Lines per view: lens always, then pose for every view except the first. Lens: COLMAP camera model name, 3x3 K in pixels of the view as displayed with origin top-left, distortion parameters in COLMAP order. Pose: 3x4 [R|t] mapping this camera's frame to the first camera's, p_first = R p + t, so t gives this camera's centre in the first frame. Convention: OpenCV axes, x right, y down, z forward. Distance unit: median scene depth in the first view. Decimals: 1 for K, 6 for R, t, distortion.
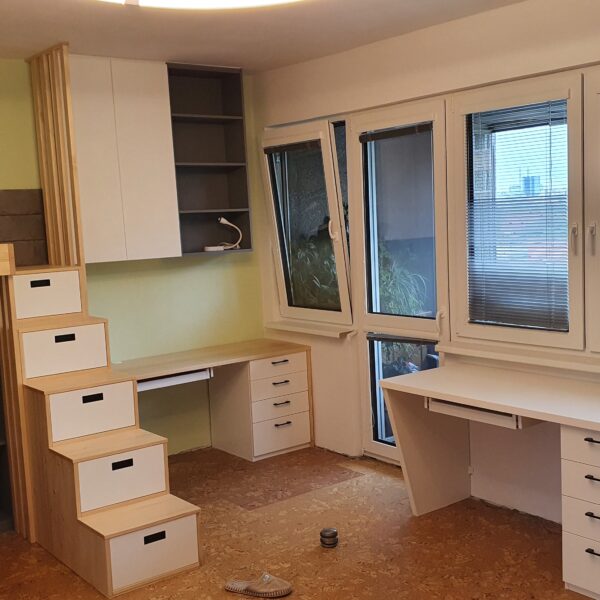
lens RADIAL K [[797.3, 0, 308.1], [0, 797.3, 300.5], [0, 0, 1]] dist [0.164641, -0.533550]
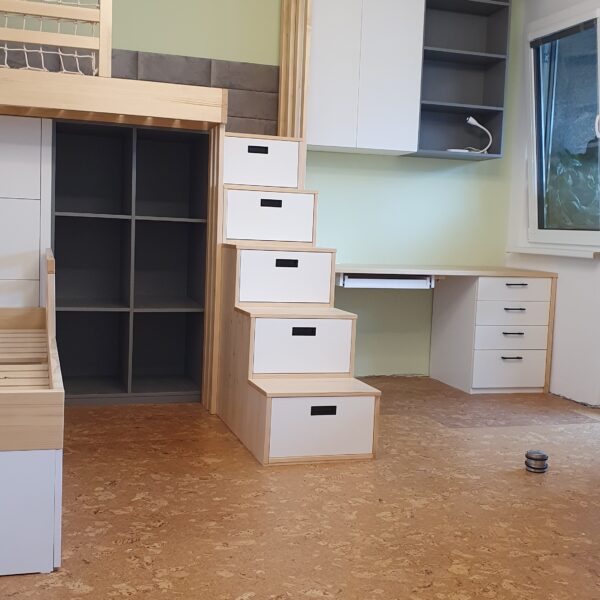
lens RADIAL K [[797.3, 0, 308.1], [0, 797.3, 300.5], [0, 0, 1]] dist [0.164641, -0.533550]
pose [[0.933701, 0.114537, -0.339241, 0.051994], [-0.120387, 0.992720, 0.003824, 0.121521], [0.337209, 0.037270, 0.940692, 0.121806]]
